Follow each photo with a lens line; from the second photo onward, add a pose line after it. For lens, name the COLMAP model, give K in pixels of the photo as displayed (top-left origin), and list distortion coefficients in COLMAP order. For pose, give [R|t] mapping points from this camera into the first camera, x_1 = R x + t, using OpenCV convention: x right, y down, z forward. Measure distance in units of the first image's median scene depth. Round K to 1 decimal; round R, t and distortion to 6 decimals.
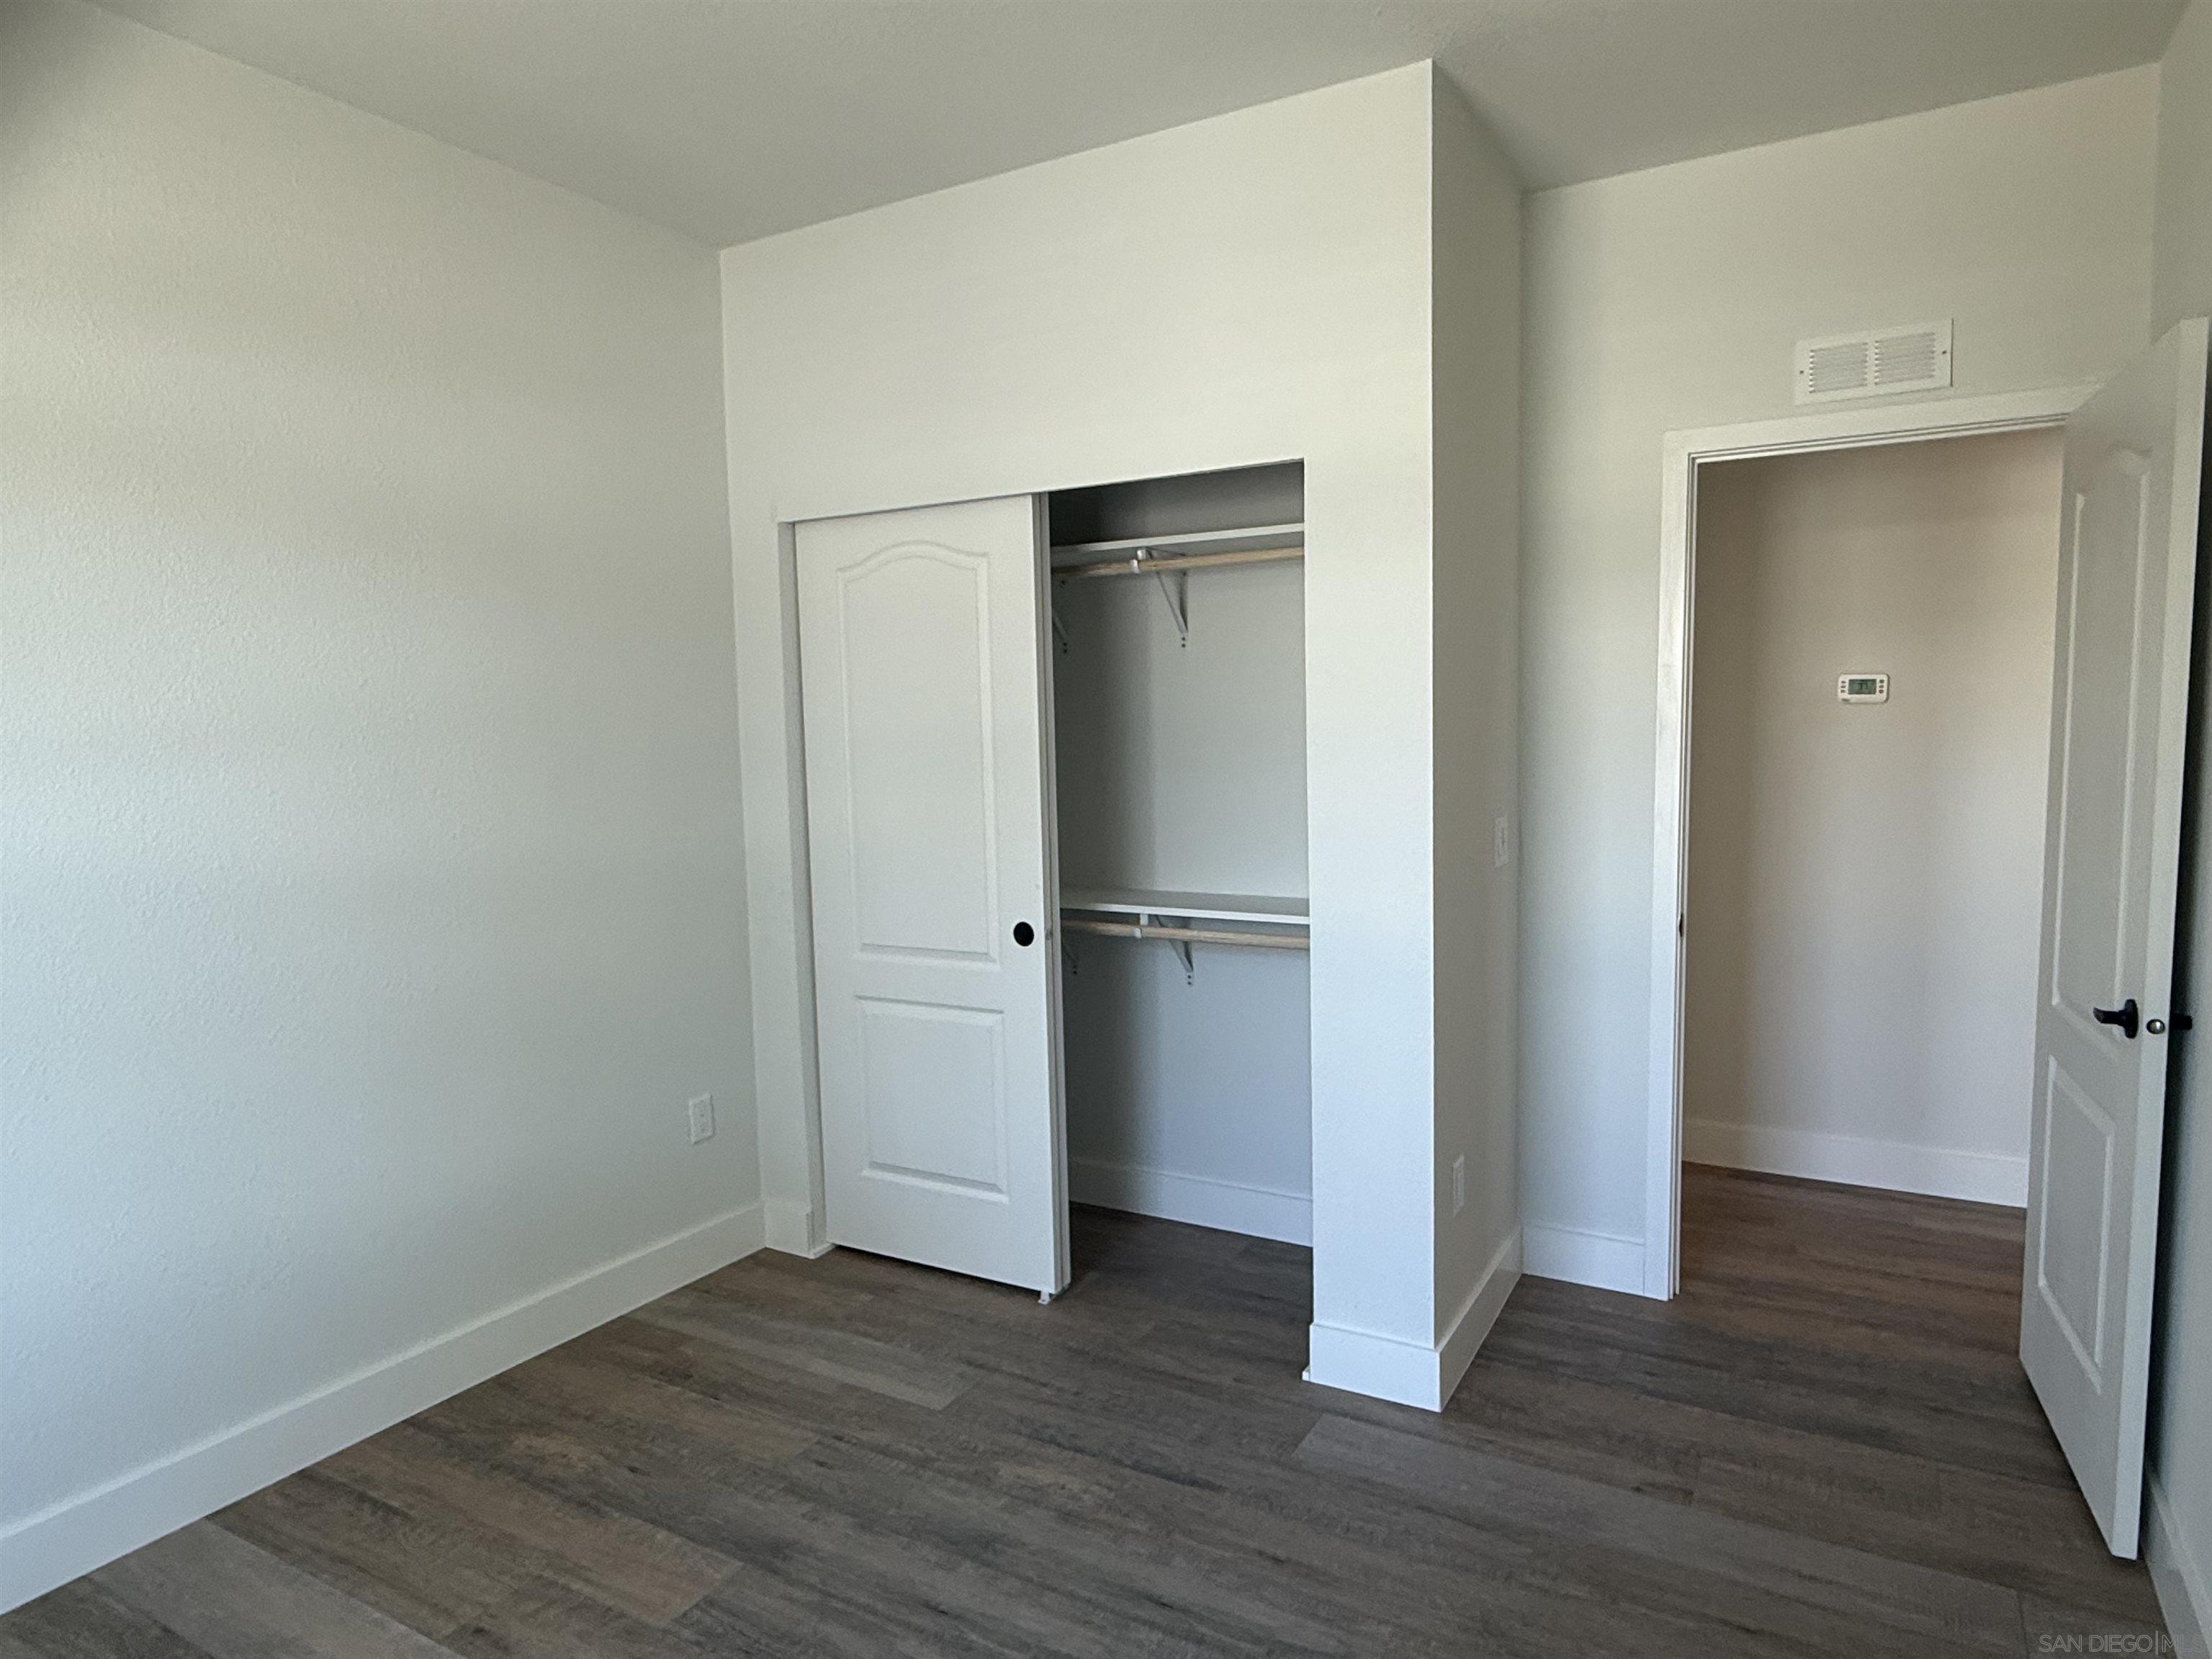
lens RADIAL K [[1315.8, 0, 1080.1], [0, 1315.8, 856.4], [0, 0, 1]] dist [0.001037, -0.001173]
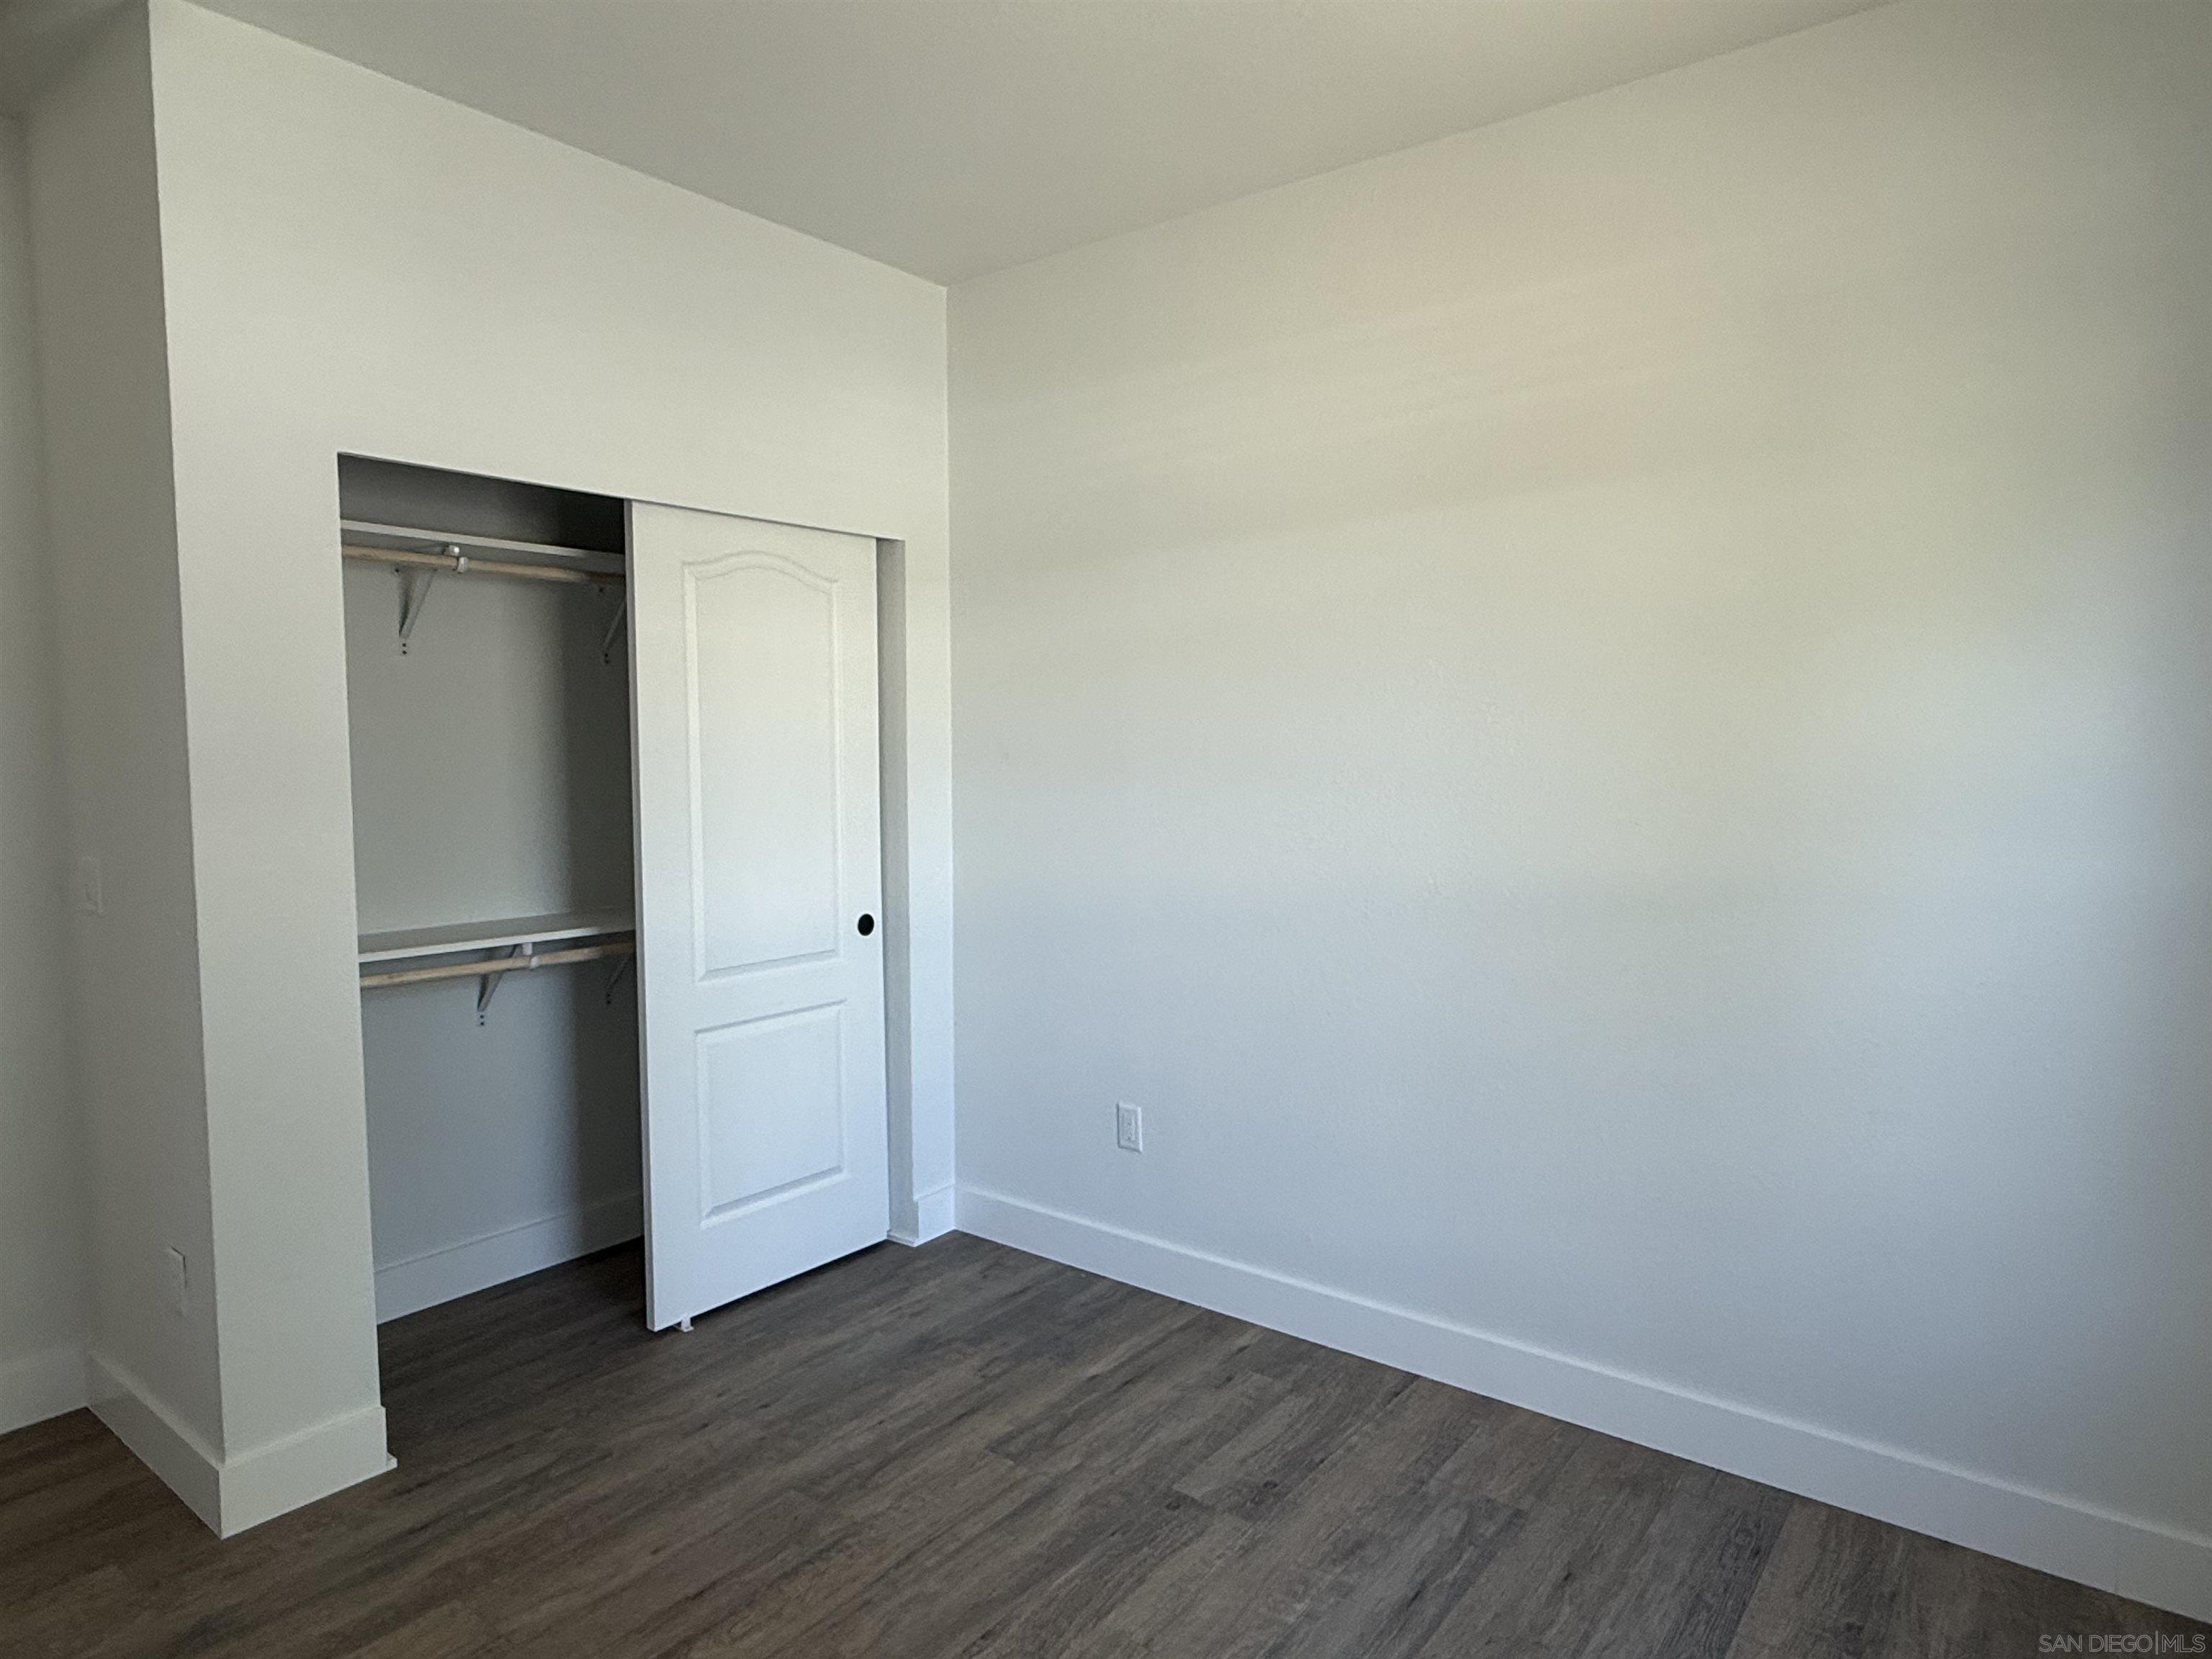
lens RADIAL K [[1315.8, 0, 1080.1], [0, 1315.8, 856.4], [0, 0, 1]] dist [0.001037, -0.001173]
pose [[0.143363, -0.066322, 0.987445, -1.077662], [0.095030, 0.994064, 0.052969, -0.039279], [-0.985097, 0.086243, 0.148814, 0.624831]]
